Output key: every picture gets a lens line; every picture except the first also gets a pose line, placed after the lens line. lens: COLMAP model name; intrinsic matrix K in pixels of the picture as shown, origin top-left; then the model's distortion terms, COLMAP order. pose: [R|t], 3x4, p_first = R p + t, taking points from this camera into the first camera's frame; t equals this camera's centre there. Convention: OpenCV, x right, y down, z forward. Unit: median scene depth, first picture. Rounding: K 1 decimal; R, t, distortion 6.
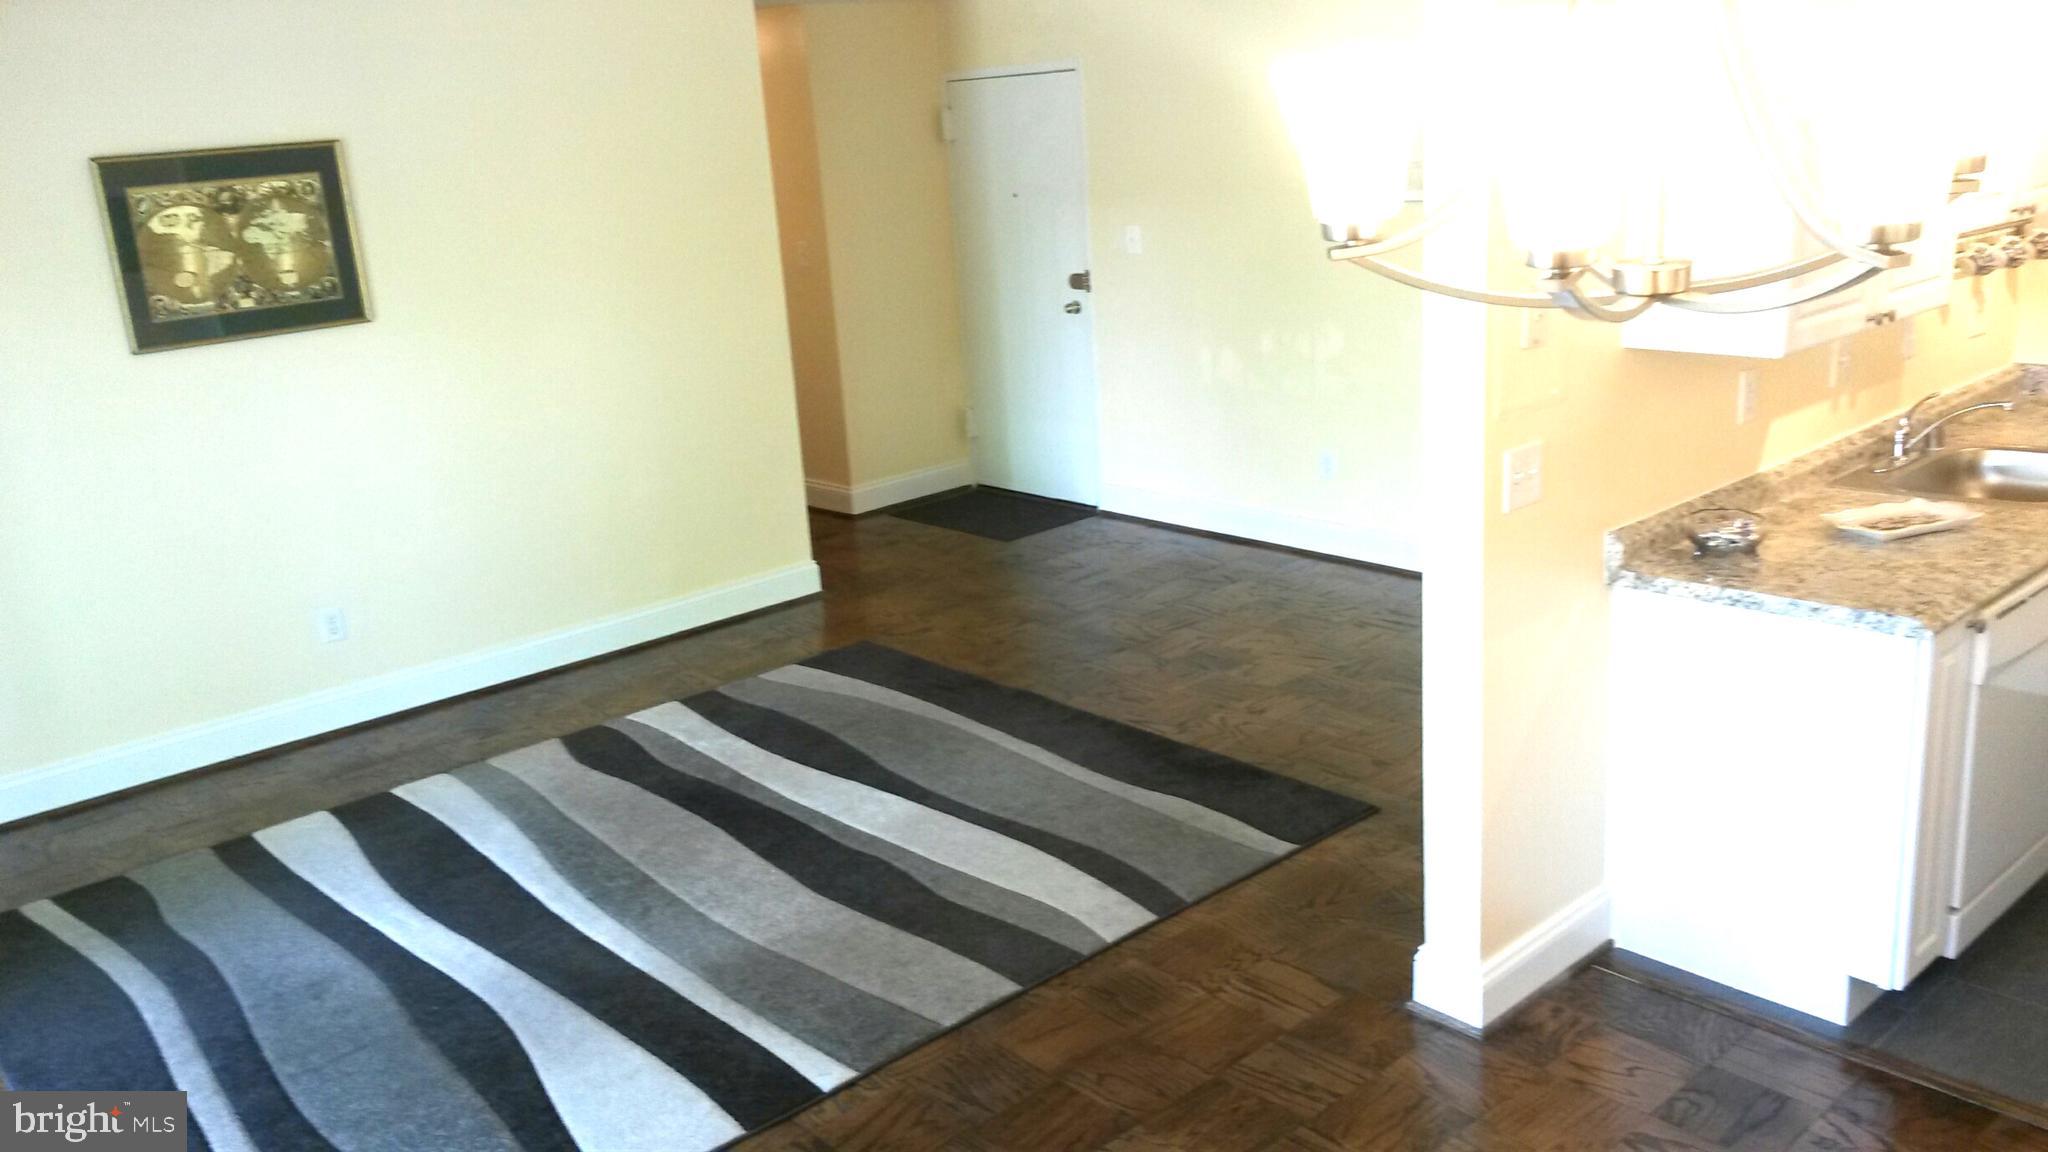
lens RADIAL K [[1662.2, 0, 1017.5], [0, 1662.2, 567.5], [0, 0, 1]] dist [0.091090, -0.151546]
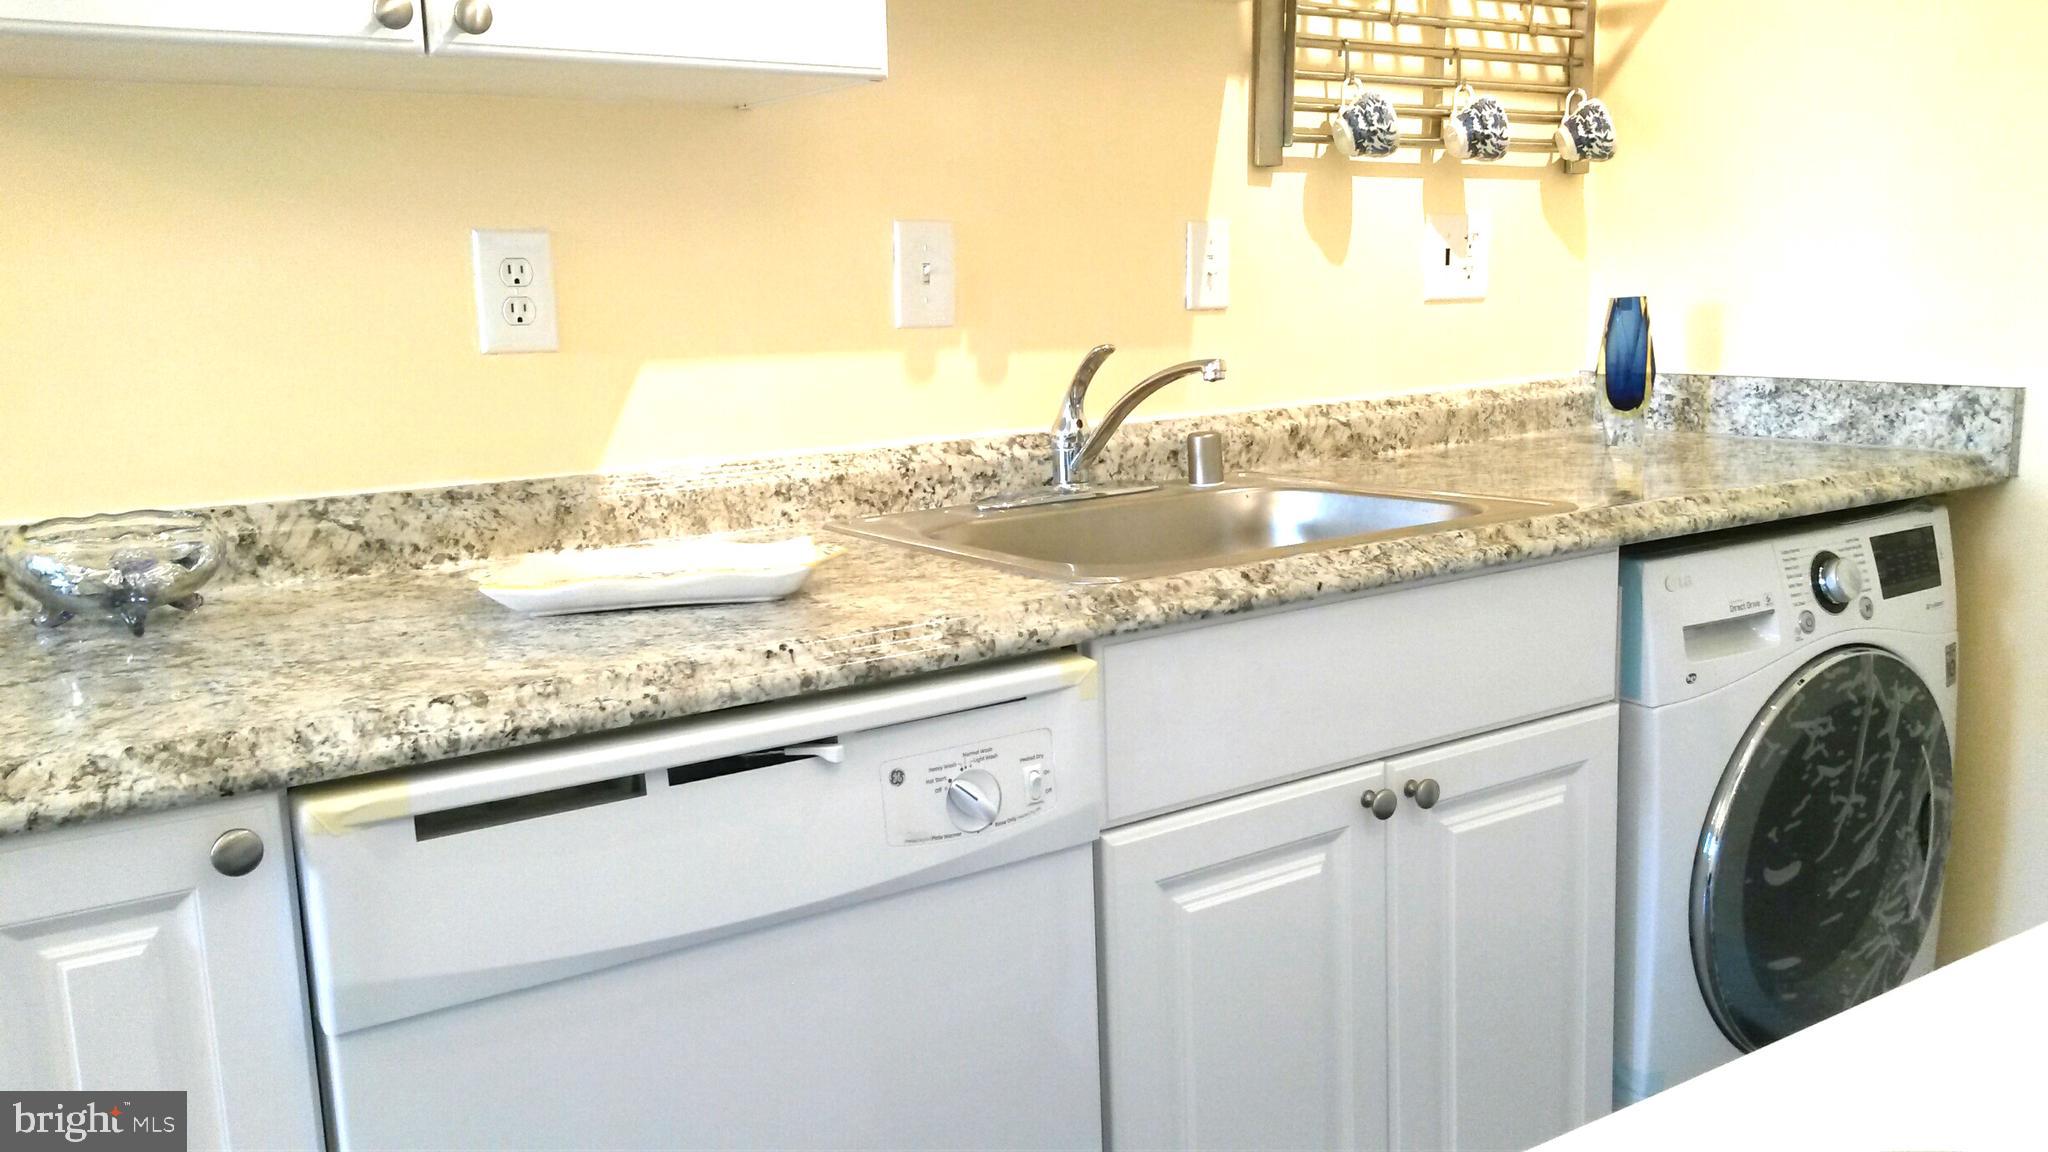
lens RADIAL K [[1662.2, 0, 1004.7], [0, 1662.2, 574.7], [0, 0, 1]] dist [0.091090, -0.151546]
pose [[0.985984, 0.066110, -0.153184, 0.684121], [-0.078878, 0.993763, -0.078825, -0.003252], [0.147017, 0.089803, 0.985049, 0.633827]]
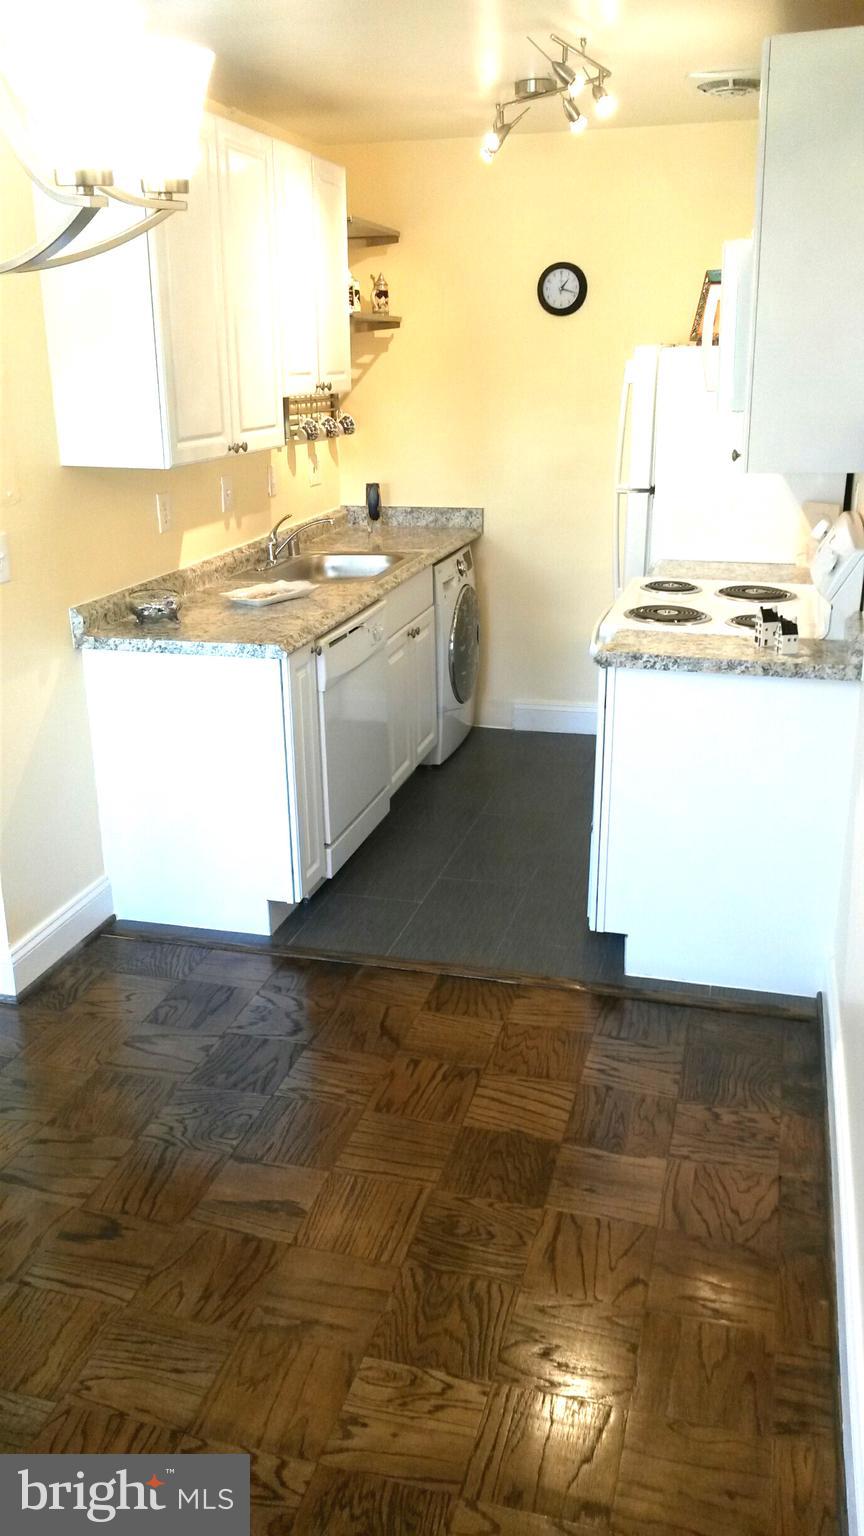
lens RADIAL K [[1246.7, 0, 424.0], [0, 1246.7, 752.6], [0, 0, 1]] dist [0.091090, -0.151546]
pose [[0.843758, -0.115849, 0.524071, 0.052073], [0.106408, 0.993152, 0.048224, 0.073199], [-0.526069, 0.015076, 0.850308, 0.006486]]
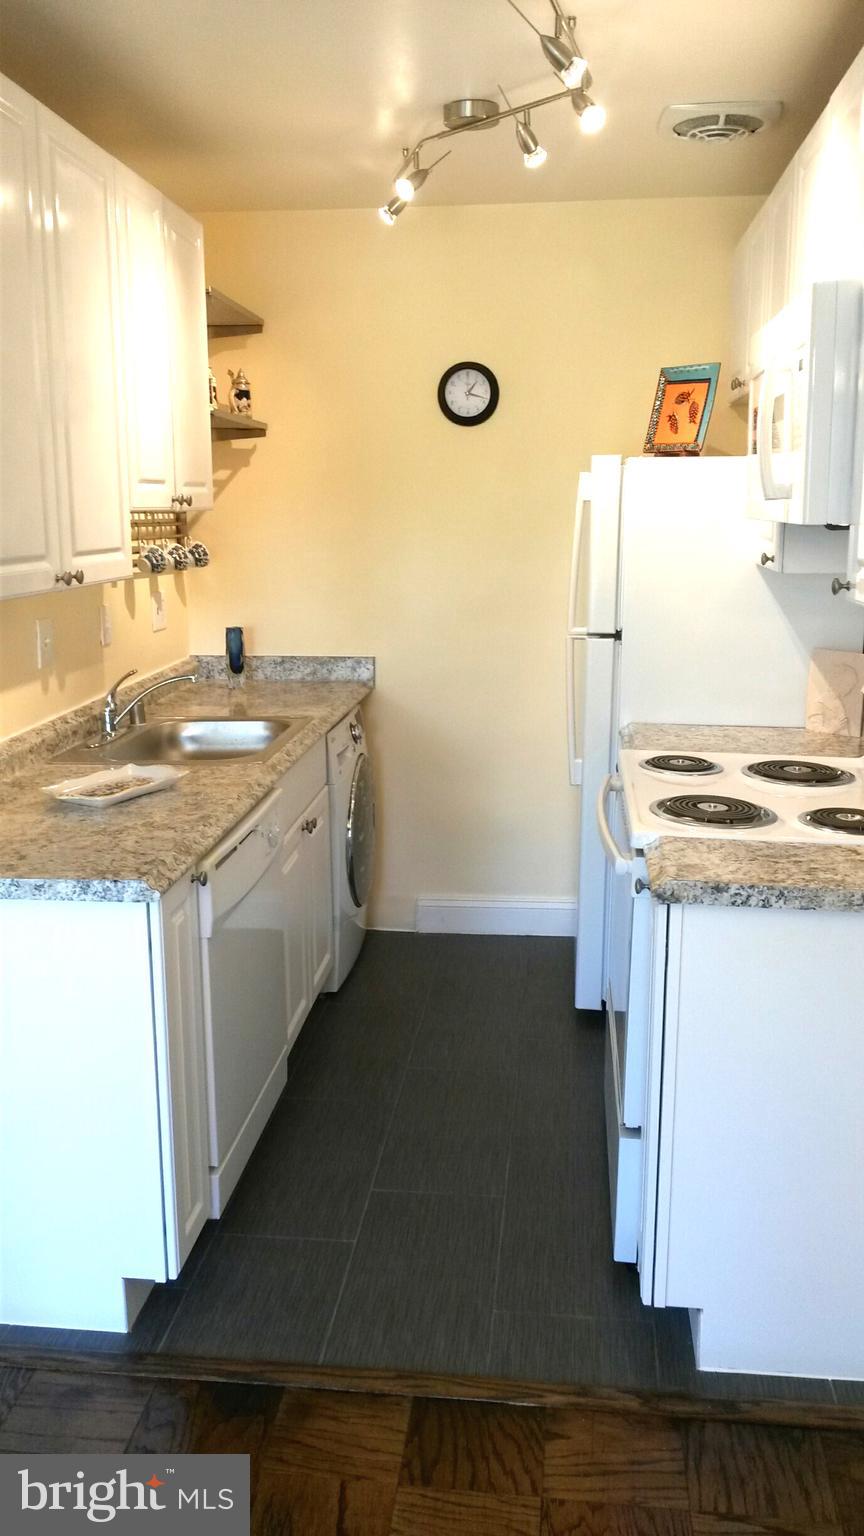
lens RADIAL K [[1246.7, 0, 435.0], [0, 1246.7, 752.0], [0, 0, 1]] dist [0.091090, -0.151546]
pose [[0.742604, -0.074981, 0.665520, 0.172963], [0.137643, 0.989587, -0.042093, 0.009969], [-0.655434, 0.122863, 0.745192, 0.322632]]
